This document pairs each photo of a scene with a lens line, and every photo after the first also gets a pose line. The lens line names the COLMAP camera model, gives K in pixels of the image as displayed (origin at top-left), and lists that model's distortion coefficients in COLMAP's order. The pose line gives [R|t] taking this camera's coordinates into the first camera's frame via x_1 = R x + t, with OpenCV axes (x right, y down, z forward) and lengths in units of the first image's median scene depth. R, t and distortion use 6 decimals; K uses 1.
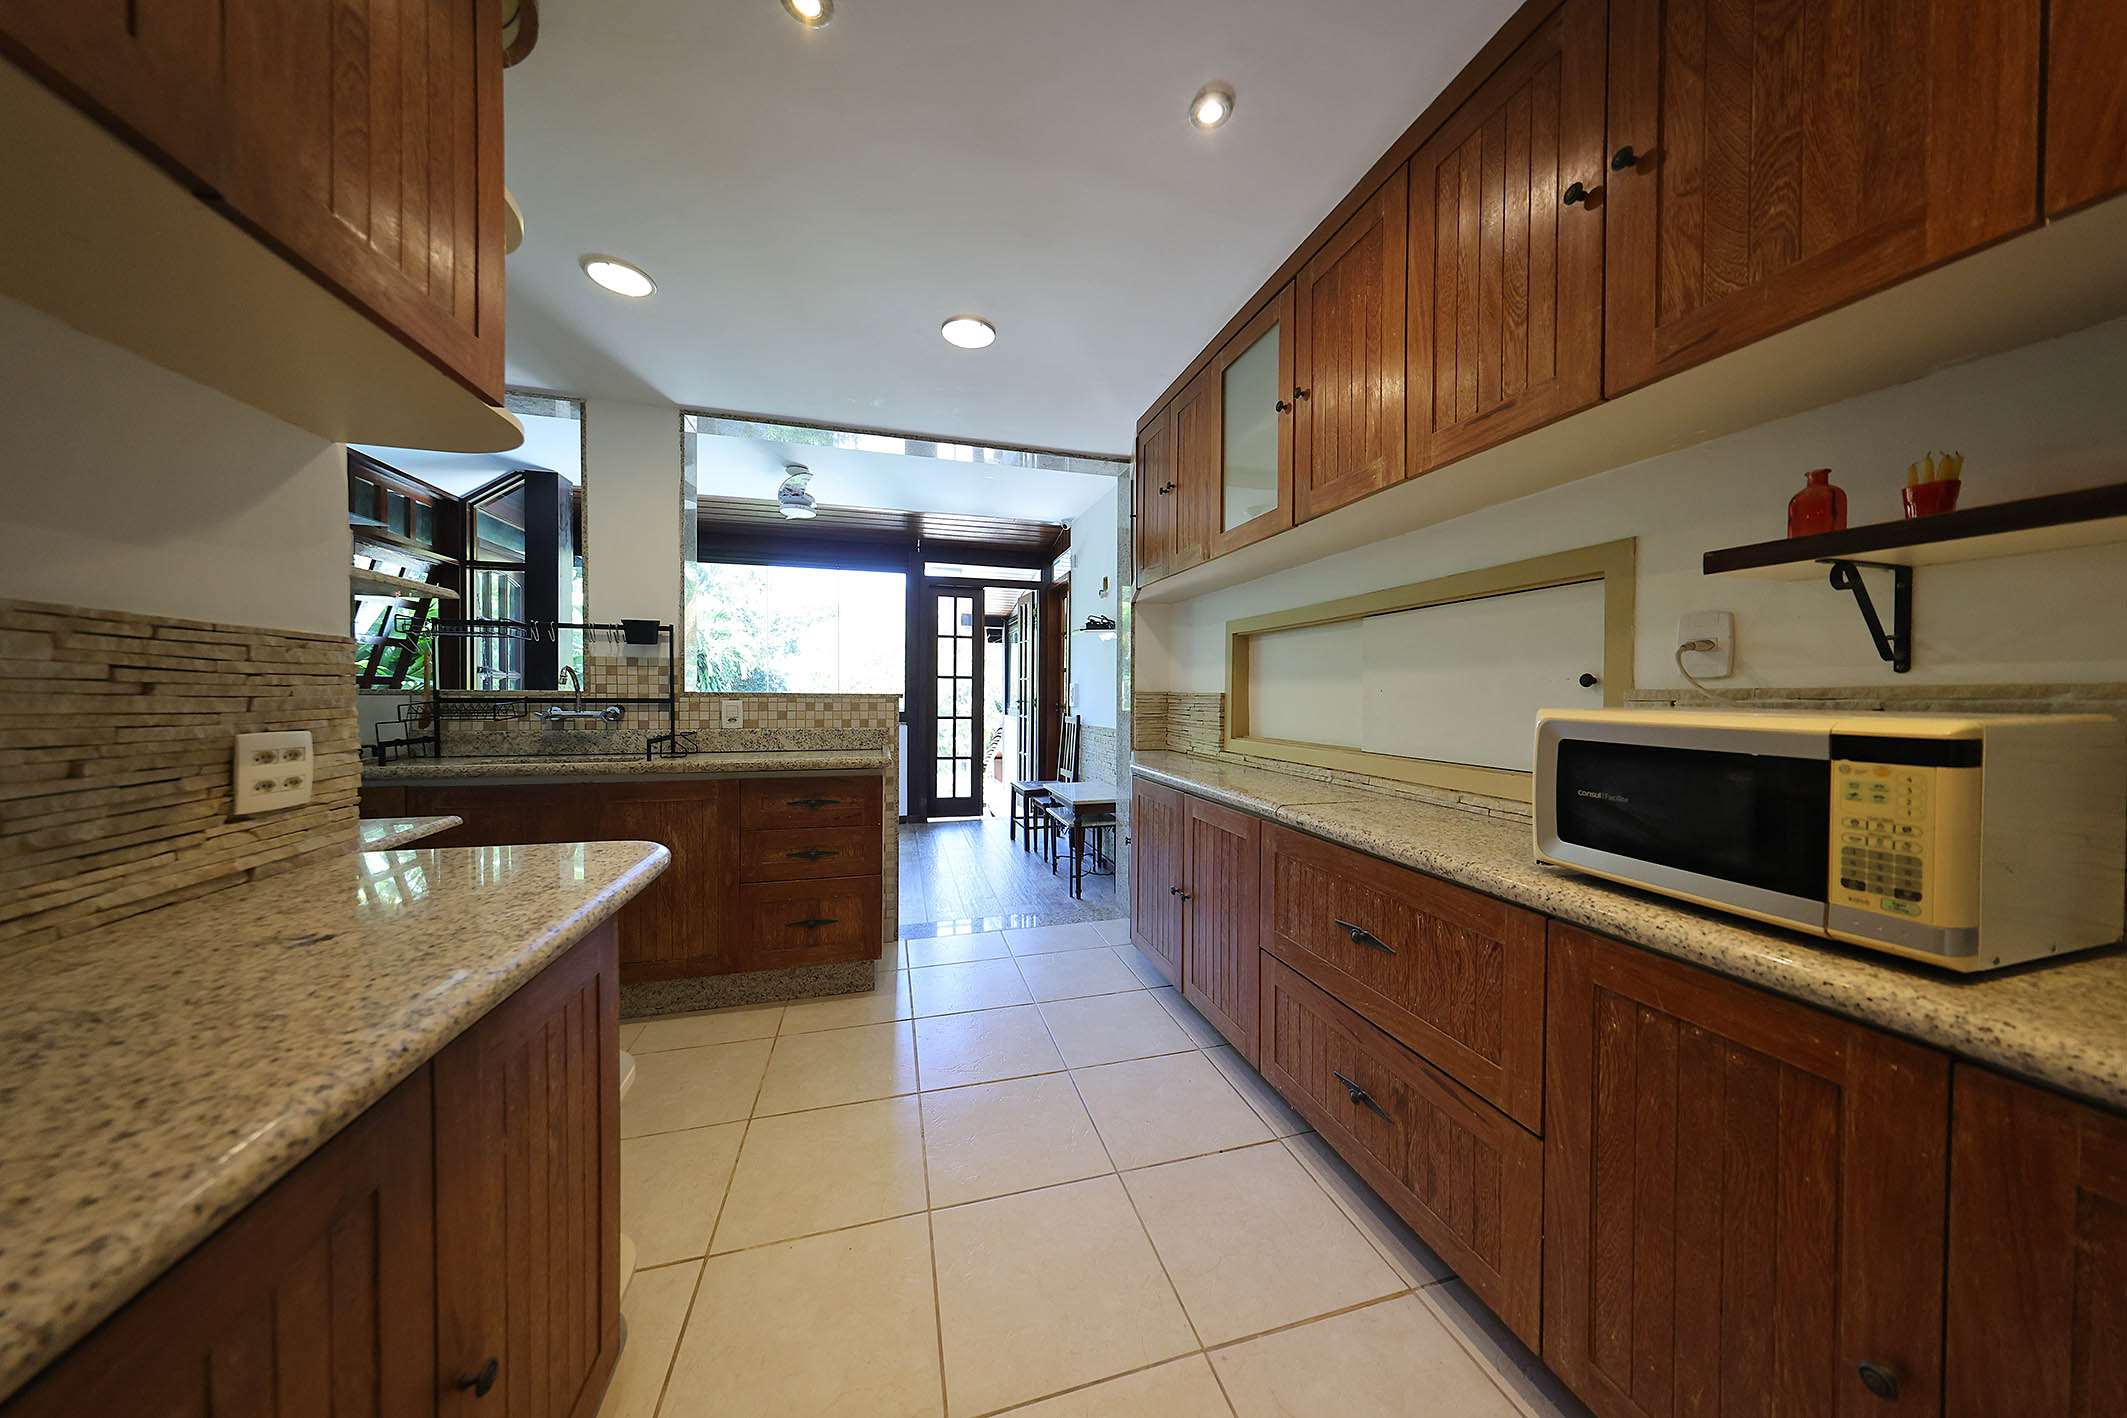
lens RADIAL K [[655.9, 0, 1067.8], [0, 655.9, 702.9], [0, 0, 1]] dist [0.005642, 0.000300]
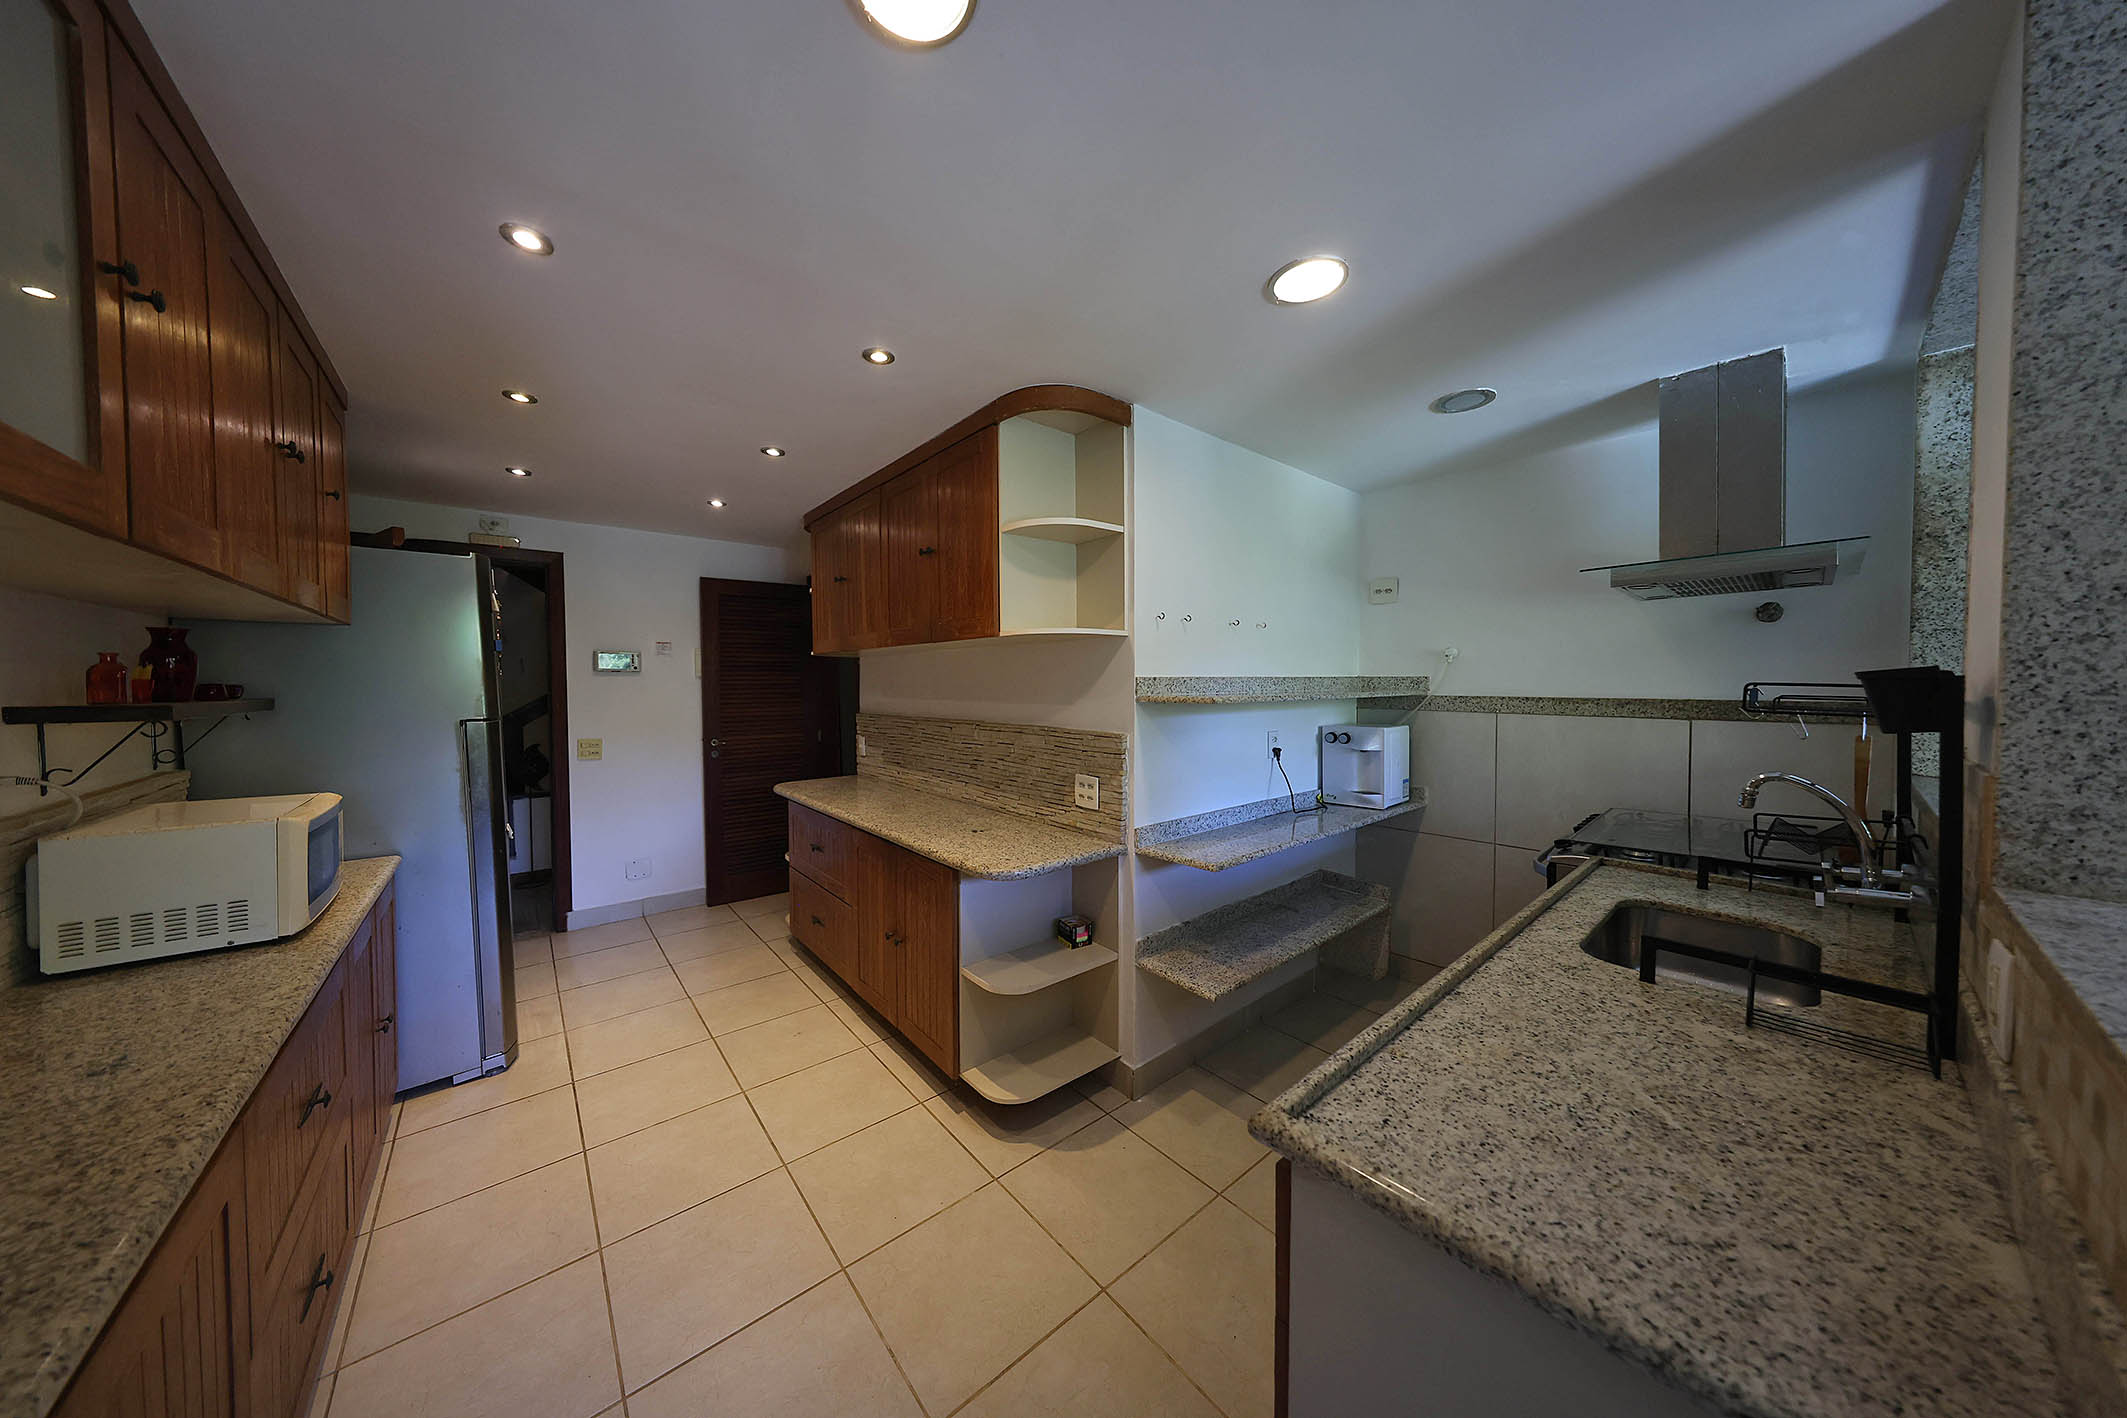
lens RADIAL K [[655.9, 0, 1053.6], [0, 655.9, 703.6], [0, 0, 1]] dist [0.005642, 0.000300]
pose [[-0.918412, 0.009862, -0.395502, -0.027351], [-0.006297, 0.999198, 0.039538, -0.052348], [0.395574, 0.038803, -0.917614, 0.531811]]
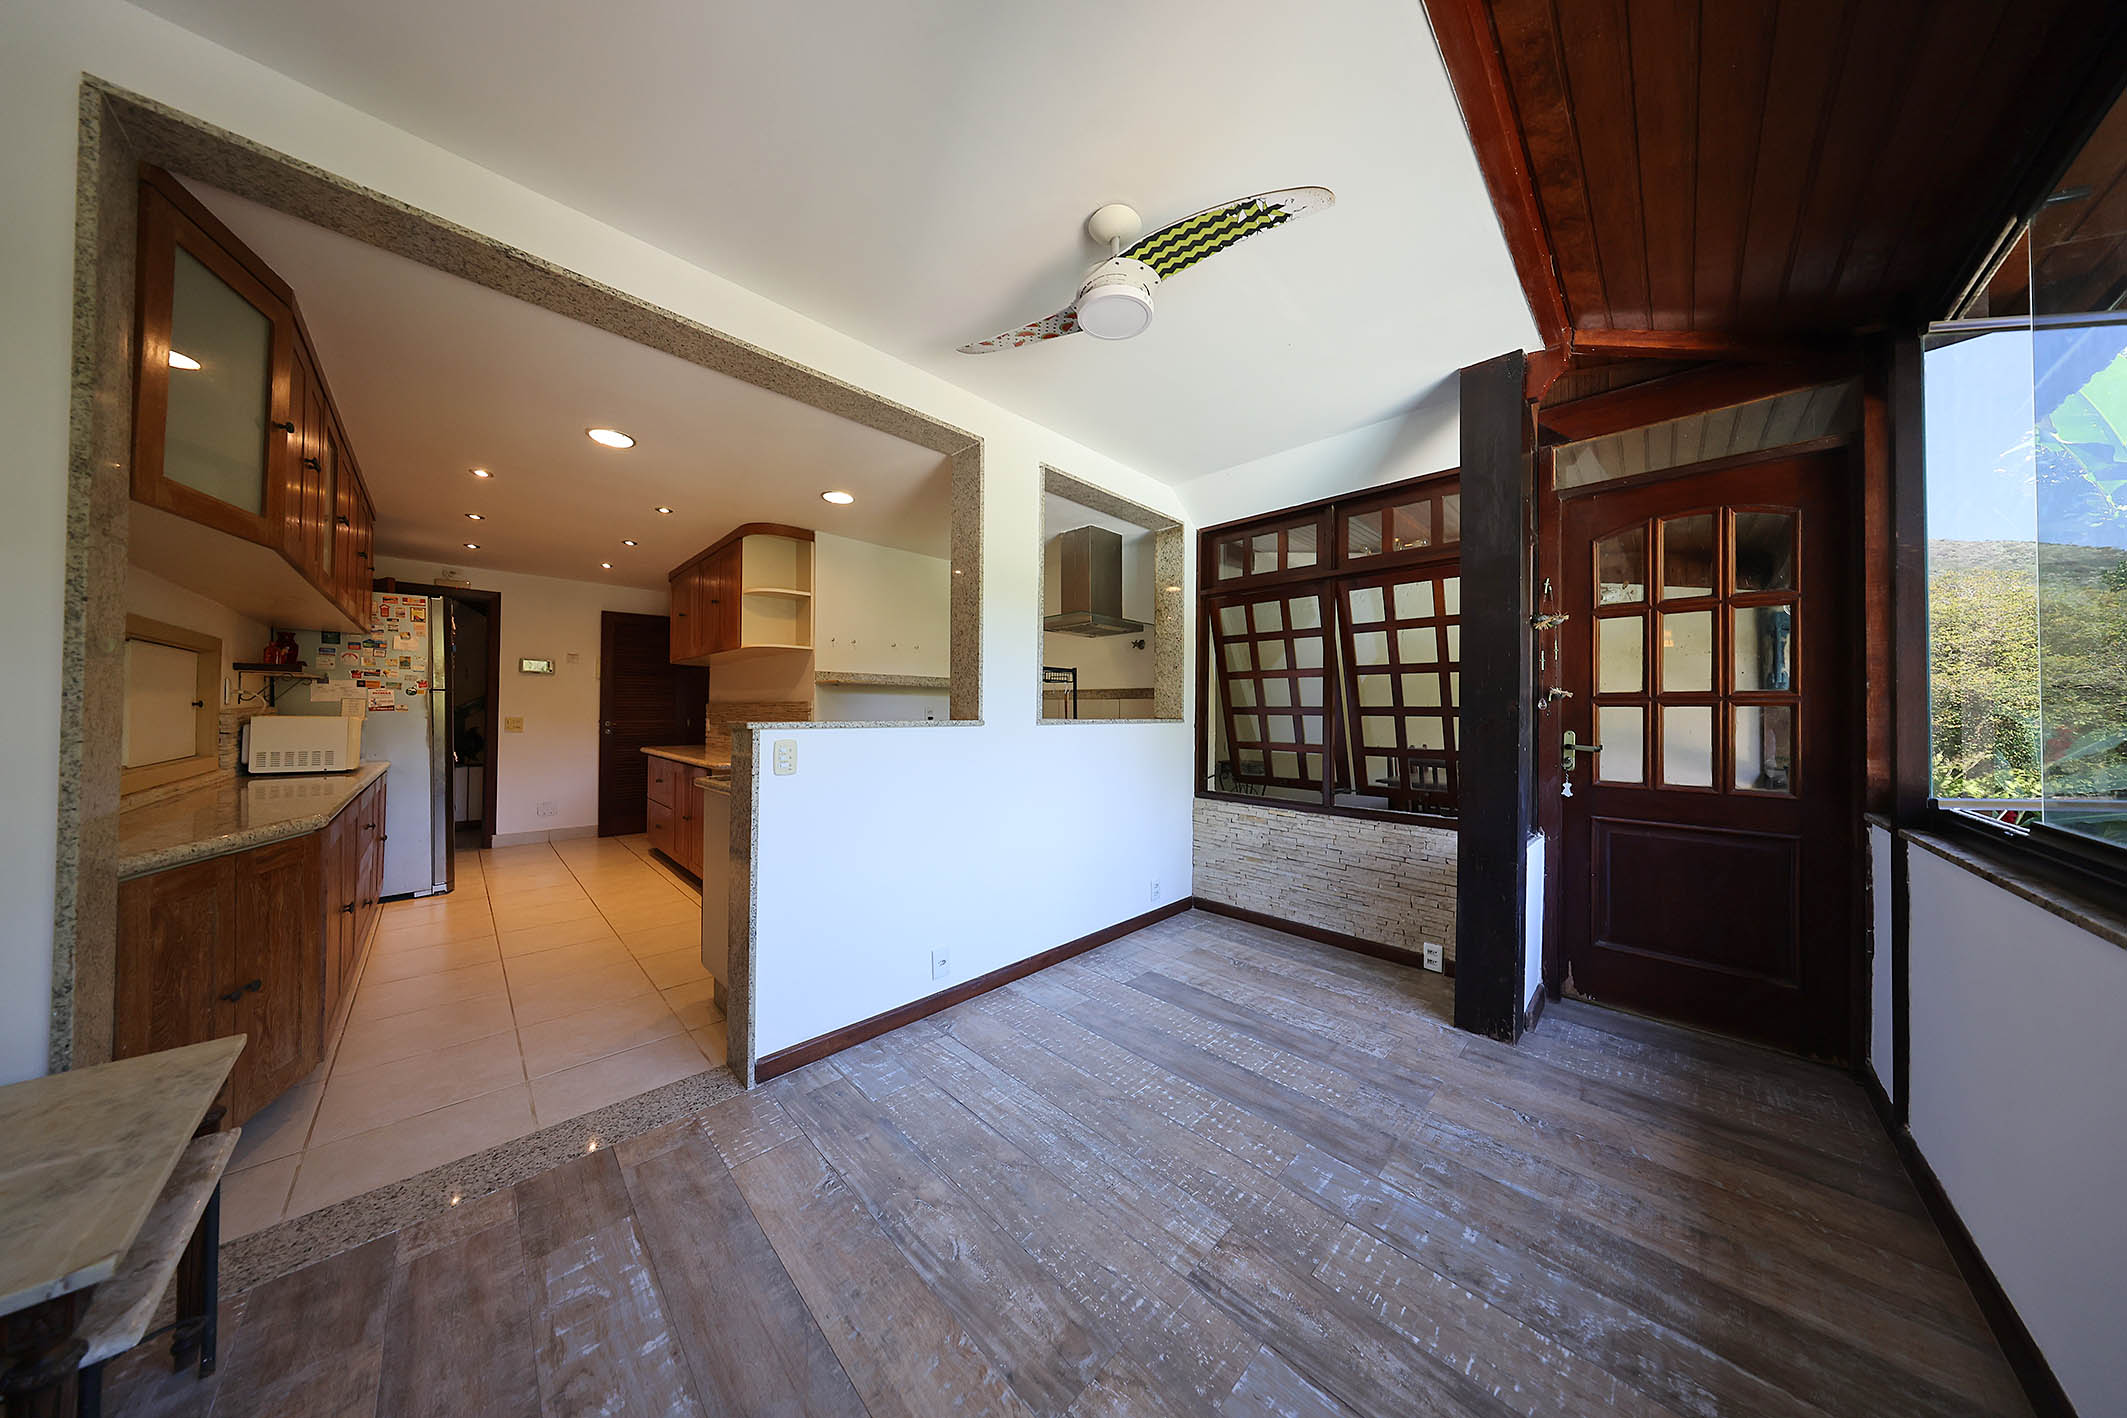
lens RADIAL K [[611.1, 0, 1062.7], [0, 611.1, 703.5], [0, 0, 1]] dist [-0.000019, 0.000015]
pose [[-0.875899, -0.017946, -0.482162, -0.119676], [-0.017213, 0.999834, -0.005945, -0.022168], [0.482188, 0.003093, -0.876062, 0.870646]]
